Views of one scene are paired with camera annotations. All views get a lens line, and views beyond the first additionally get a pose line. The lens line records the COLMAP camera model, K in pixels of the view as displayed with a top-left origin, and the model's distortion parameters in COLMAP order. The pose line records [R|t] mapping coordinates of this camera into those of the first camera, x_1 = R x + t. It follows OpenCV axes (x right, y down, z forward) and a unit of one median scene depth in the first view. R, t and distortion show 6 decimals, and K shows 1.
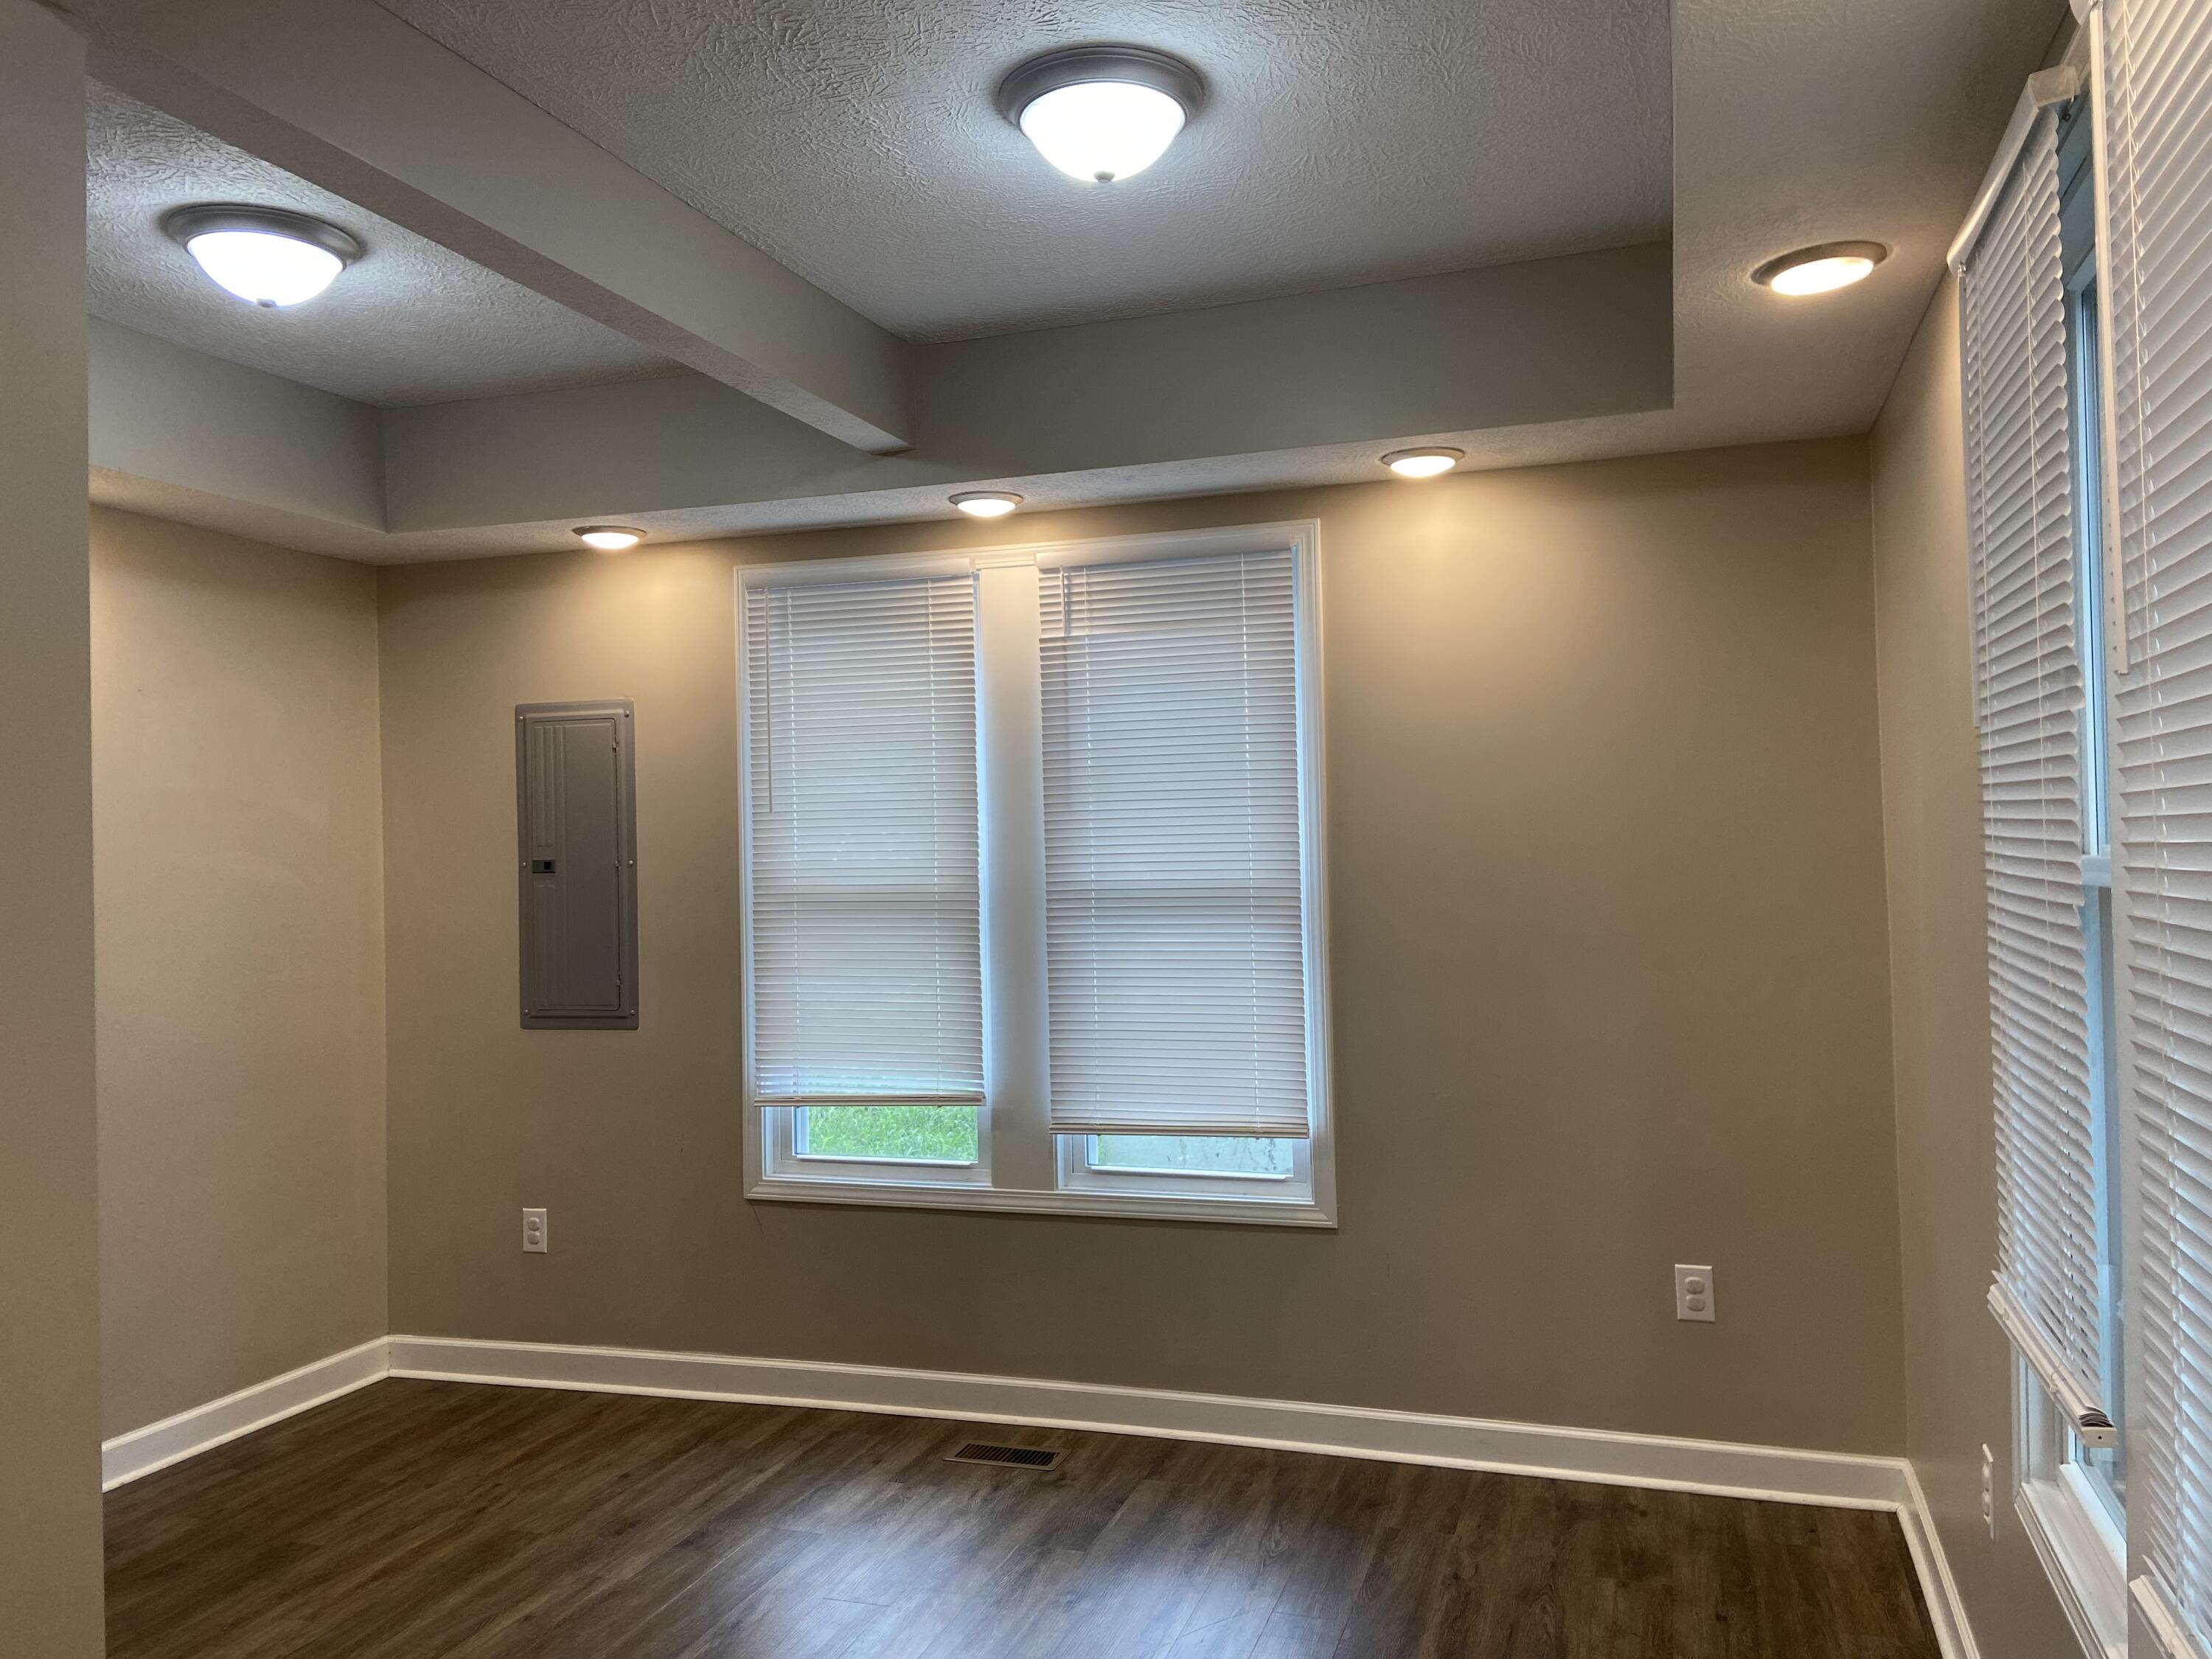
lens RADIAL K [[1665.1, 0, 1113.5], [0, 1665.1, 826.7], [0, 0, 1]] dist [0.114405, -0.136132]
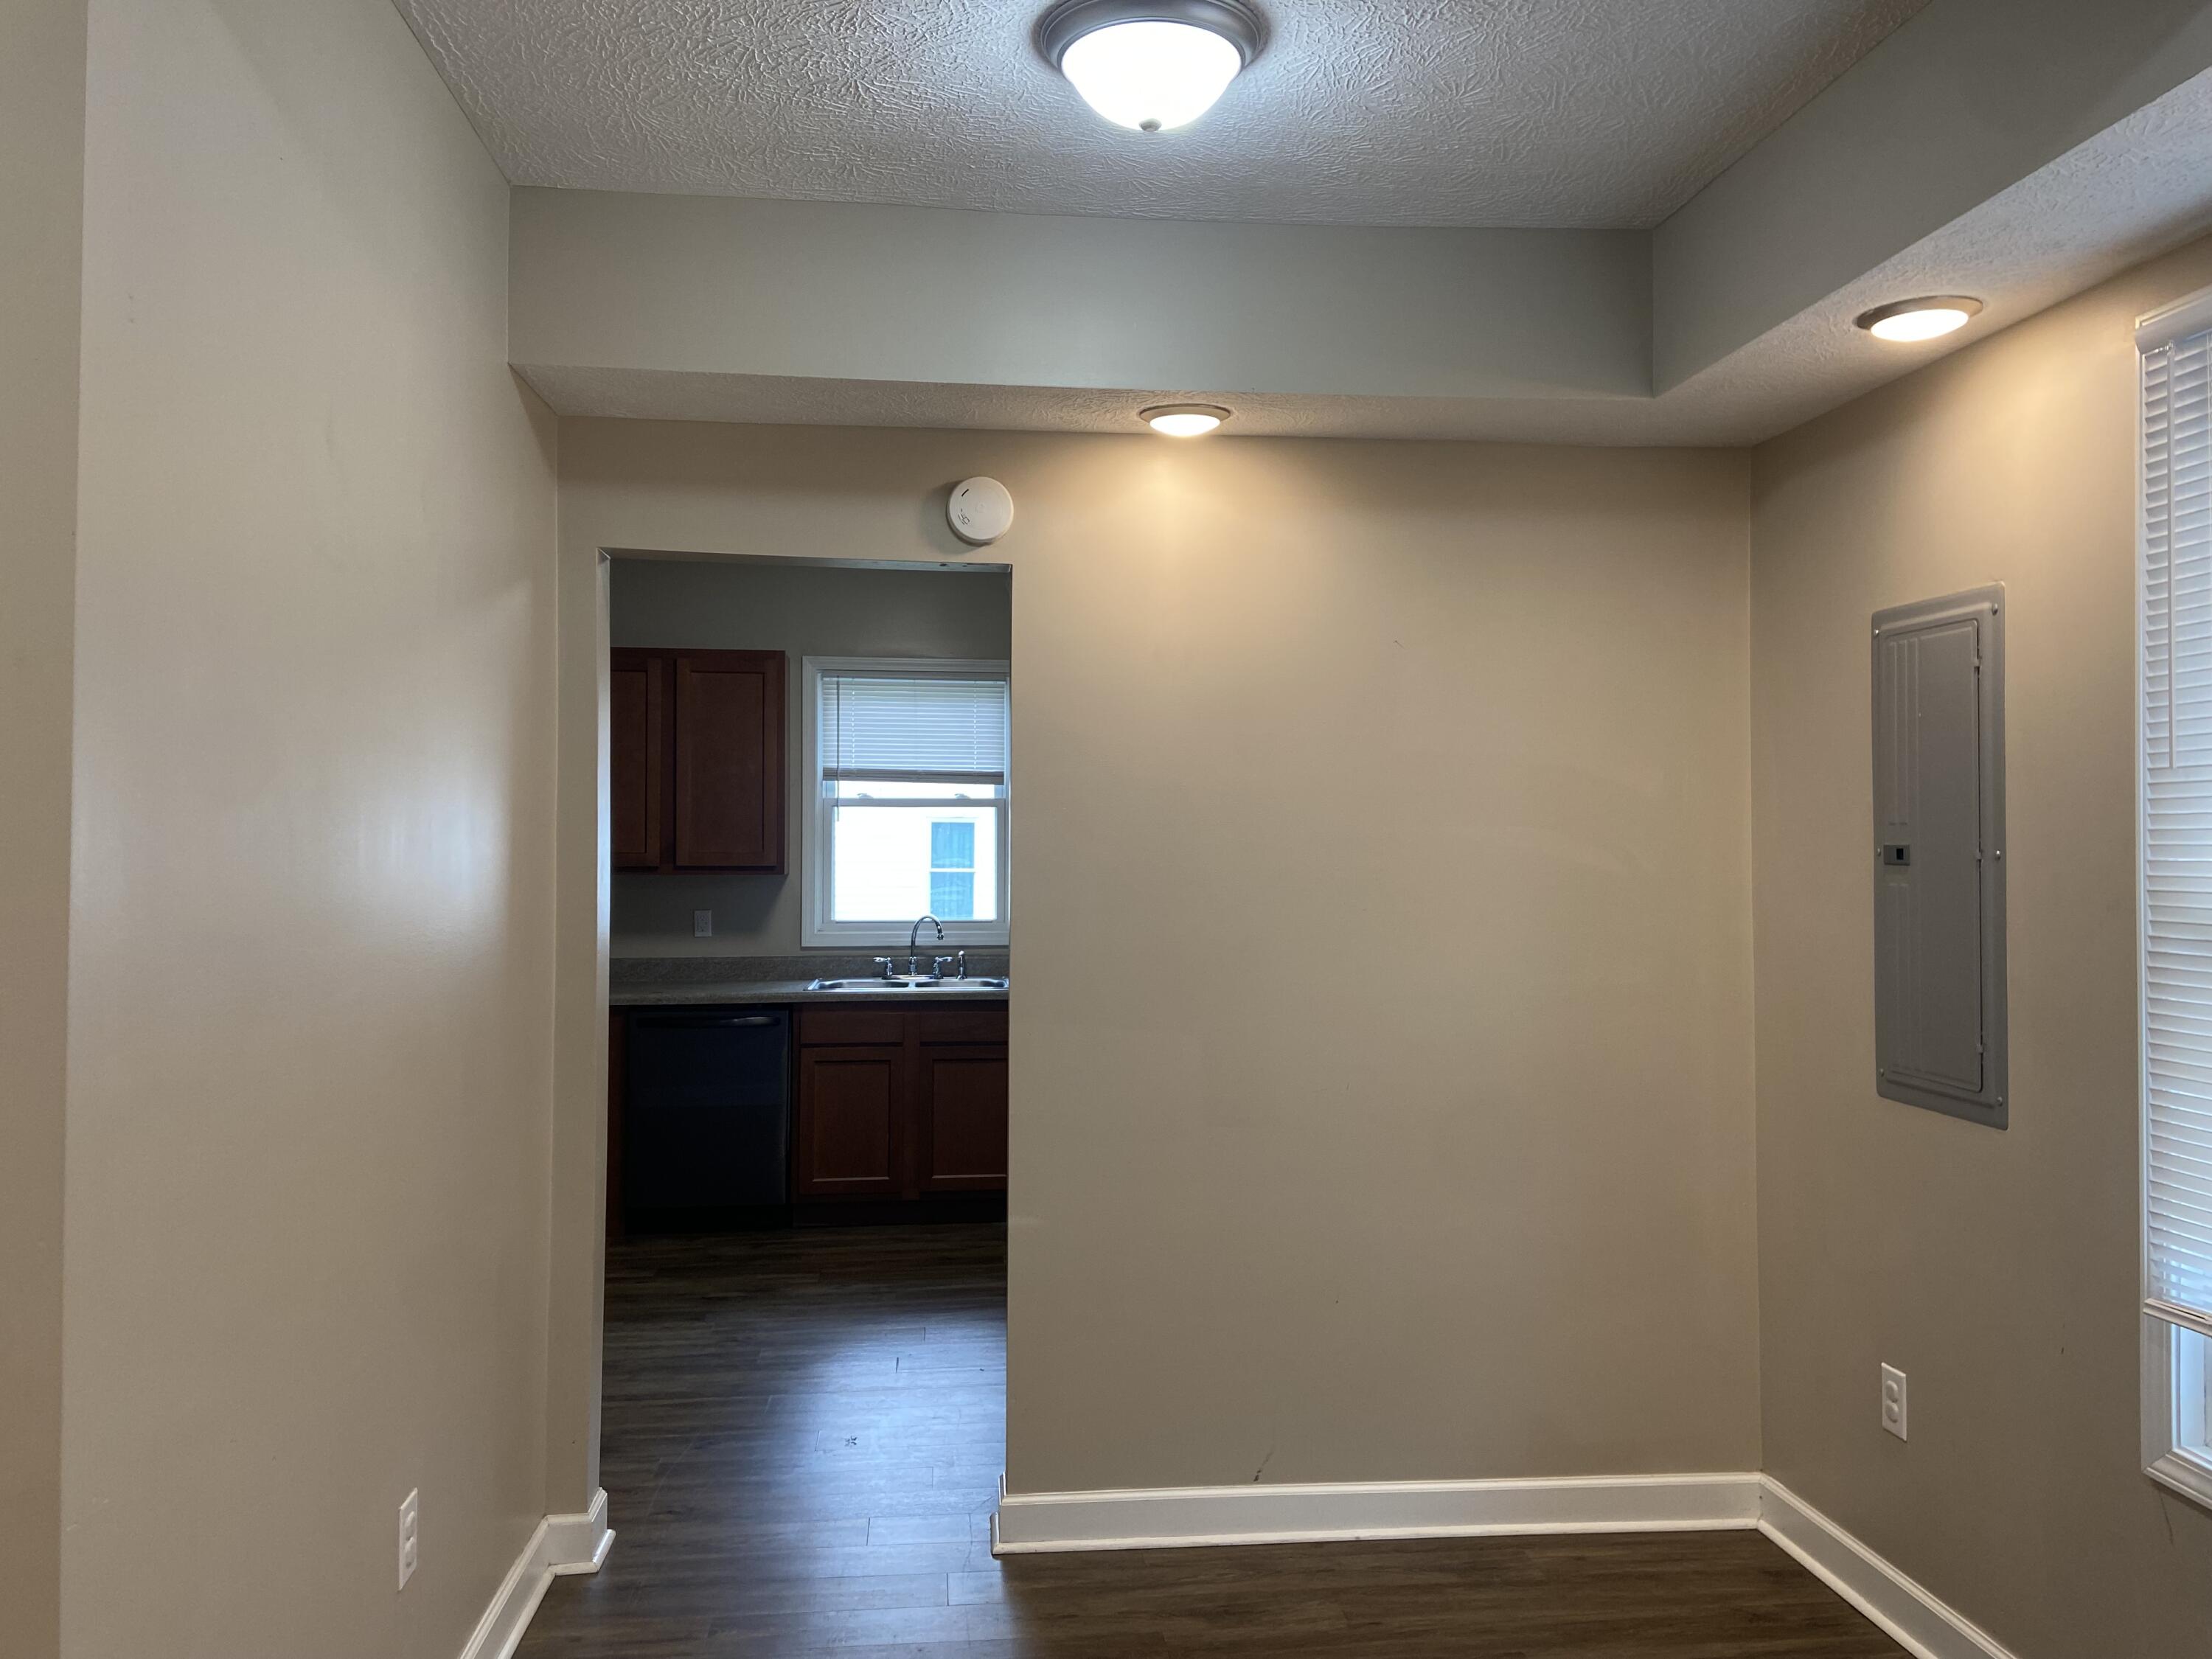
lens RADIAL K [[1665.1, 0, 1103.7], [0, 1665.1, 830.6], [0, 0, 1]] dist [0.114405, -0.136132]
pose [[0.414831, 0.017414, -0.909732, 0.137428], [0.005807, 0.999746, 0.021785, -0.002300], [0.909880, -0.014320, 0.414624, 0.451105]]
